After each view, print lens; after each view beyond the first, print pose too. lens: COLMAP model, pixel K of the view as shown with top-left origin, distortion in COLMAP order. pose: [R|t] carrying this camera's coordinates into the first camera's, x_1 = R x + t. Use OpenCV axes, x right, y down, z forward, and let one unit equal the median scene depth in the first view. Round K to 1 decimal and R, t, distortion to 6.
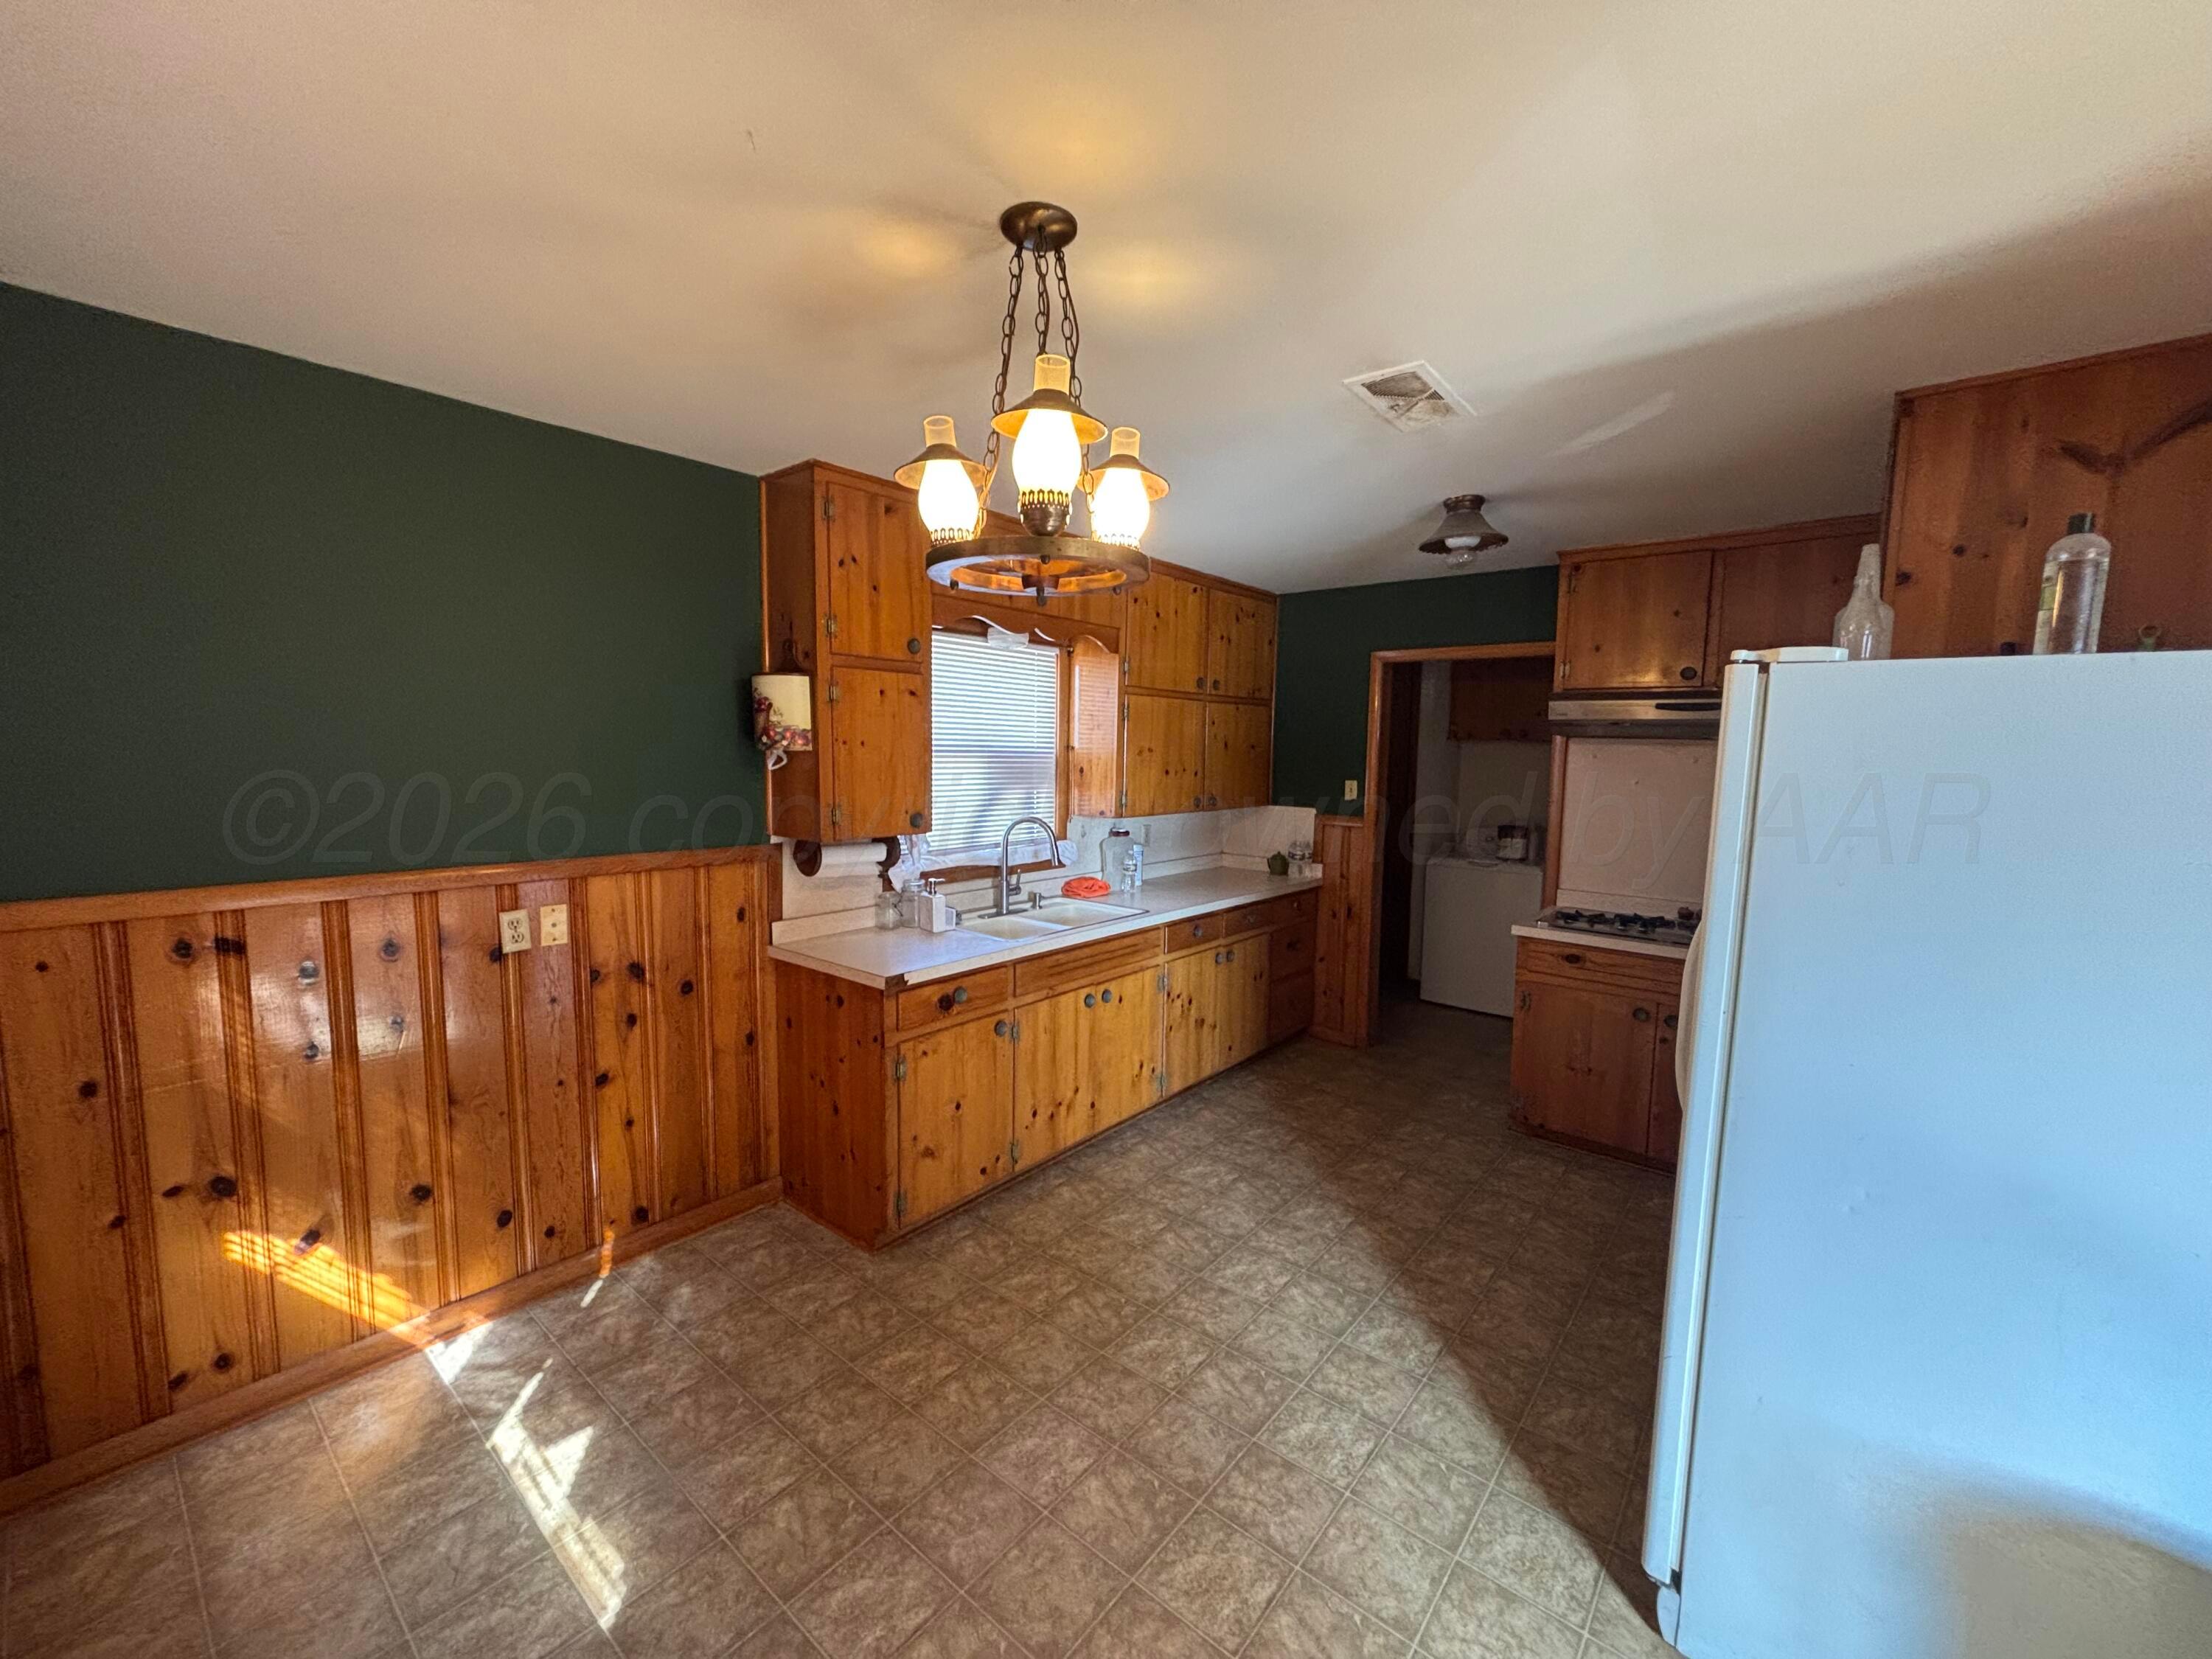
lens RADIAL K [[884.3, 0, 1109.3], [0, 884.3, 825.0], [0, 0, 1]] dist [-0.005057, 0.001125]
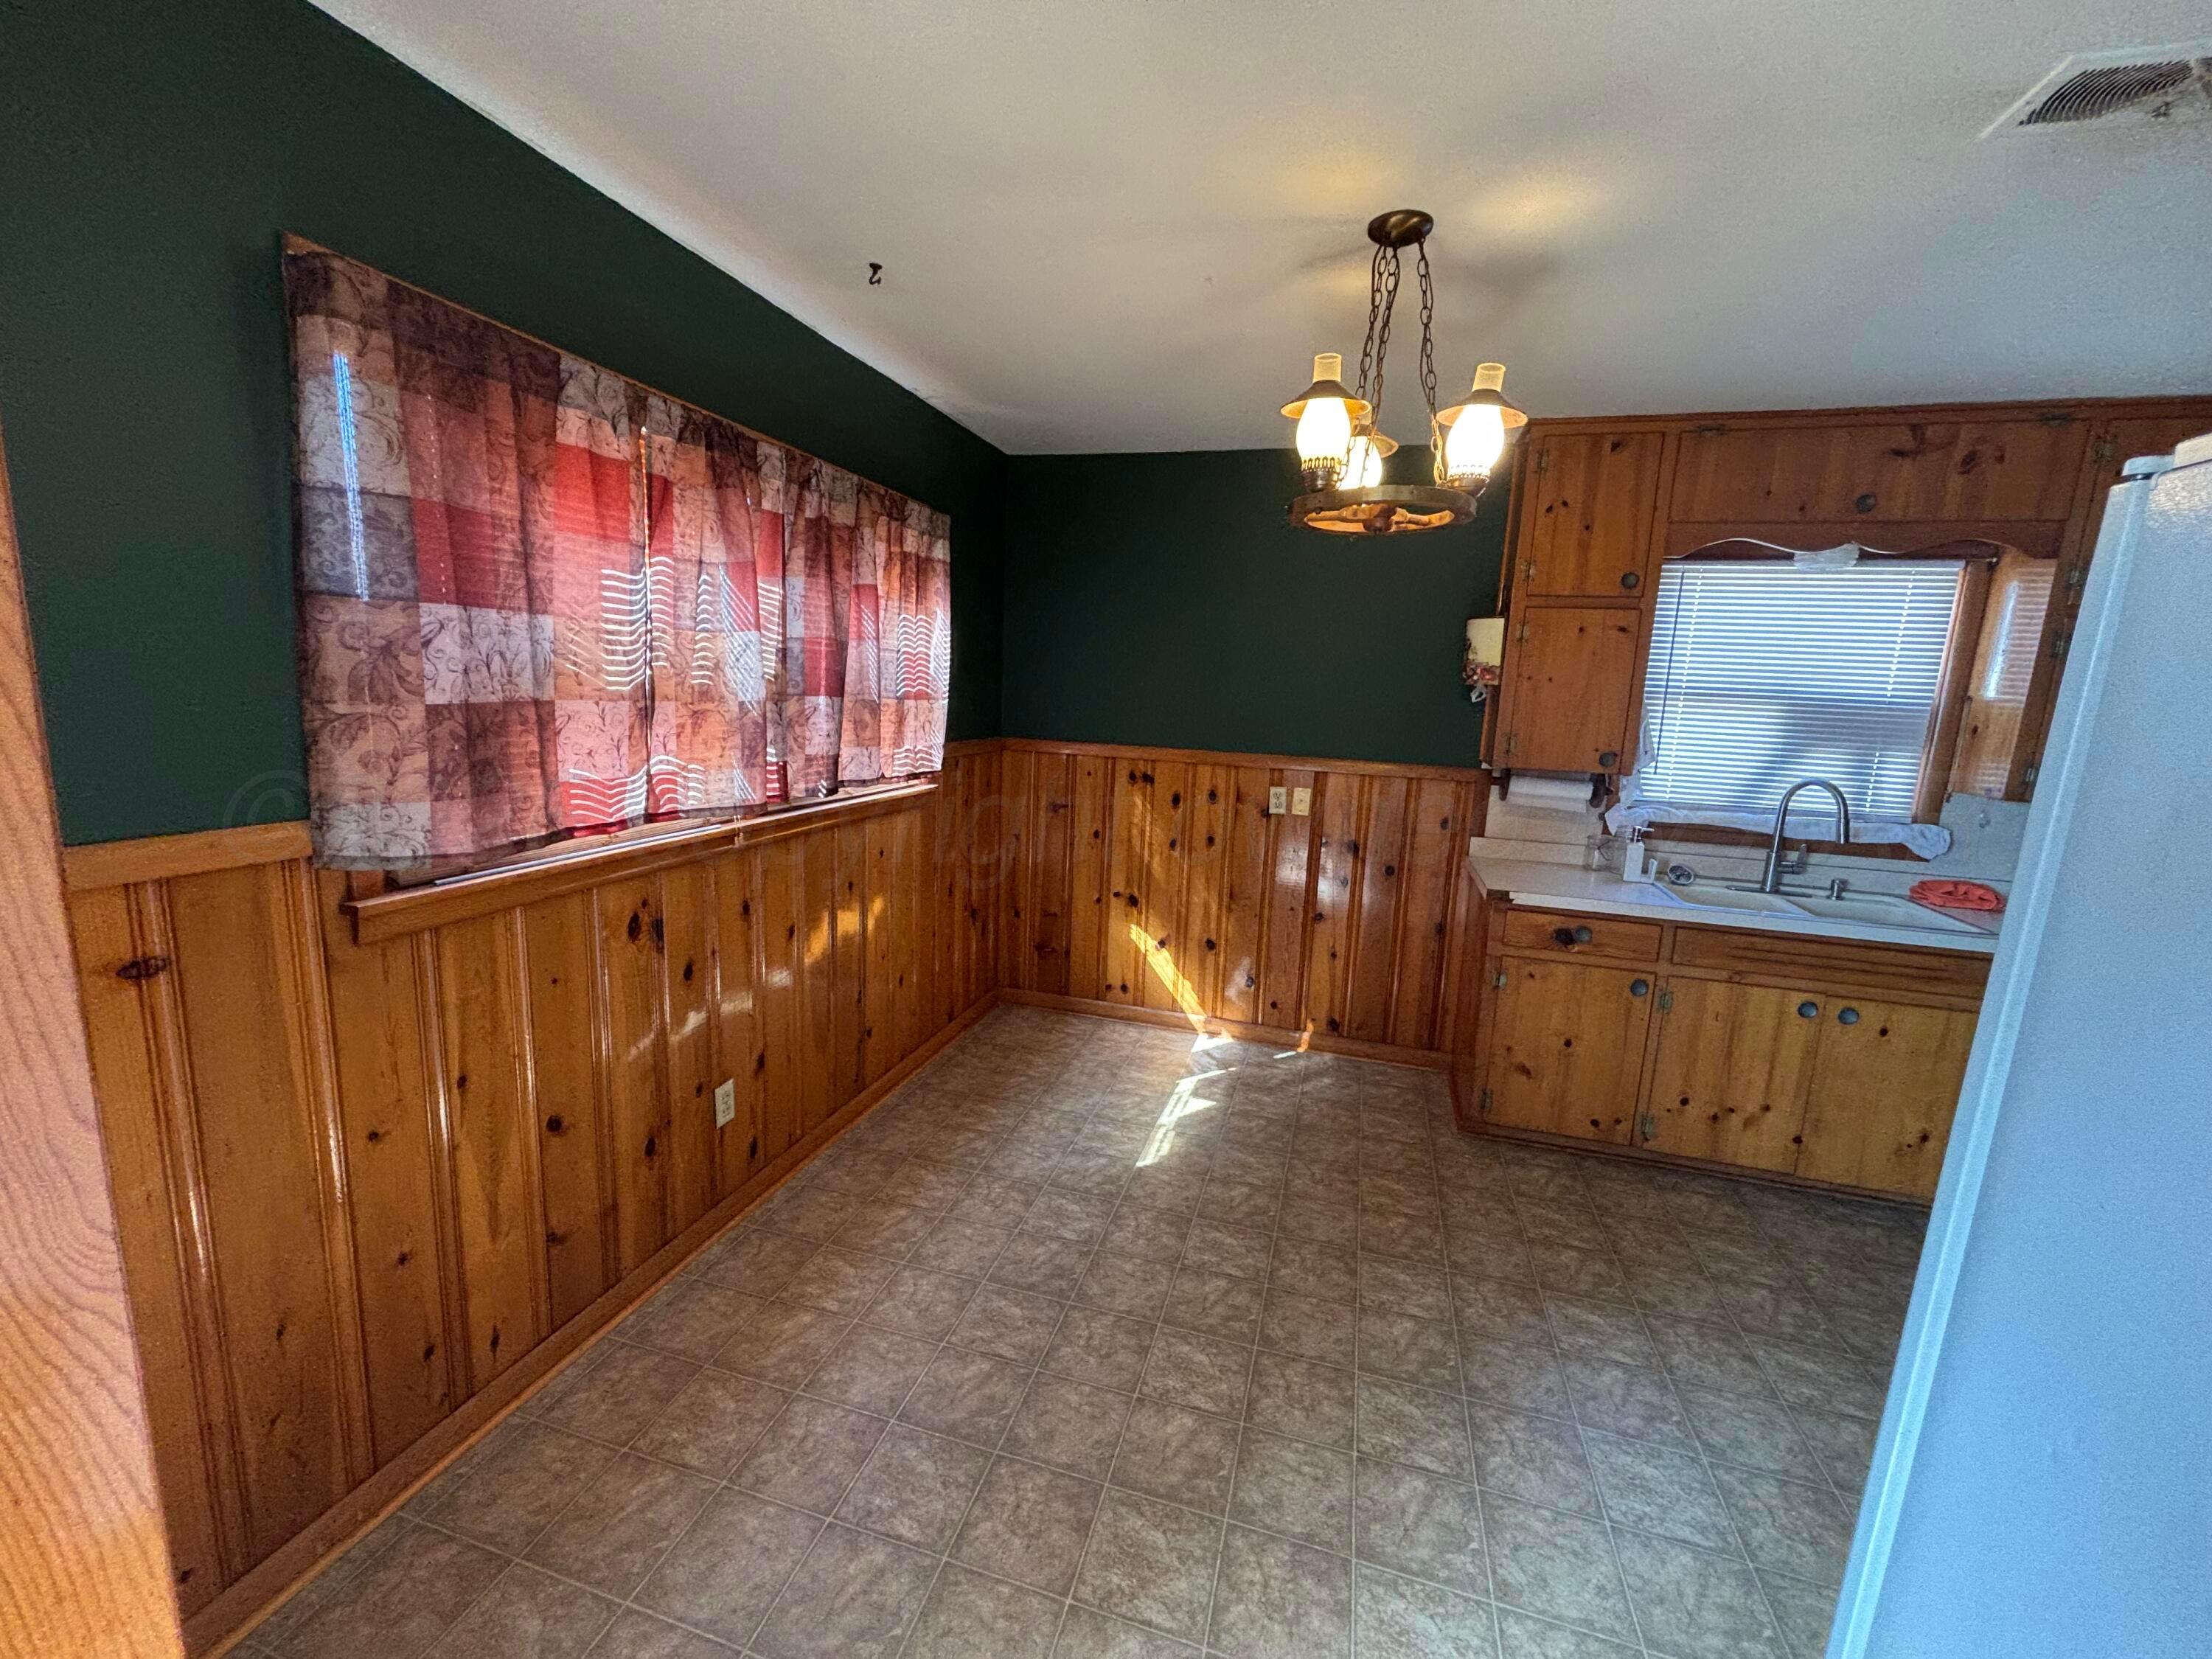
lens RADIAL K [[884.3, 0, 1095.4], [0, 884.3, 824.0], [0, 0, 1]] dist [-0.005057, 0.001125]
pose [[0.384351, 0.149275, -0.911039, 0.505545], [-0.117733, 0.986709, 0.112005, 0.023604], [0.915649, 0.064210, 0.396817, 0.094978]]
